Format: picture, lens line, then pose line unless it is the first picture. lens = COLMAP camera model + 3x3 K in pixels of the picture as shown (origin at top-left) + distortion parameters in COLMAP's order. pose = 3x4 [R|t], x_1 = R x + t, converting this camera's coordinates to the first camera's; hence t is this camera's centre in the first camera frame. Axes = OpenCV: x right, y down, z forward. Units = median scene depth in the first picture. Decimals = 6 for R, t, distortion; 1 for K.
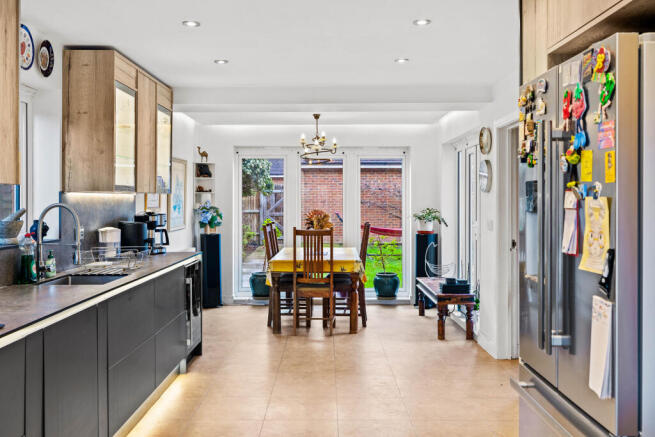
lens RADIAL K [[641.2, 0, 320.8], [0, 641.2, 194.3], [0, 0, 1]] dist [-0.003182, 0.000000]
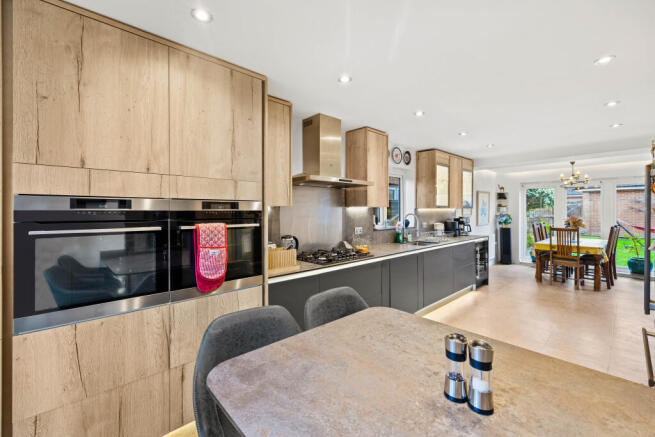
lens RADIAL K [[276.5, 0, 320.1], [0, 276.5, 210.8], [0, 0, 1]] dist [-0.001510, 0.000134]
pose [[0.672751, 0.000261, -0.739869, 0.100984], [0.009576, 0.999913, 0.009061, -0.005626], [0.739807, -0.013181, 0.672690, -0.015475]]
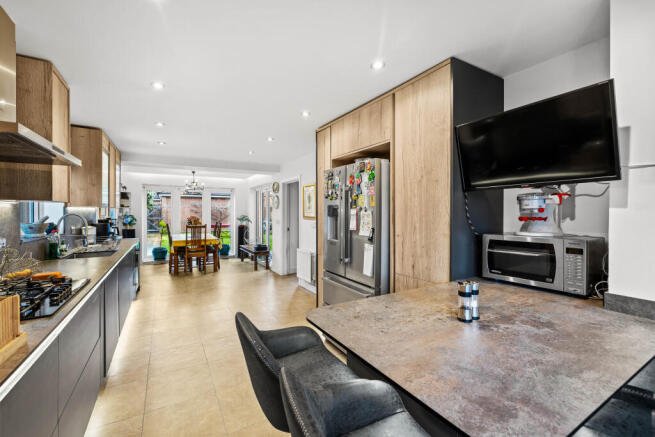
lens RADIAL K [[276.5, 0, 322.0], [0, 276.5, 211.4], [0, 0, 1]] dist [-0.001510, 0.000134]
pose [[0.865235, 0.002822, 0.501359, -0.112591], [-0.006664, 0.999961, 0.005873, 0.000076], [-0.501323, -0.008423, 0.865219, -0.008370]]
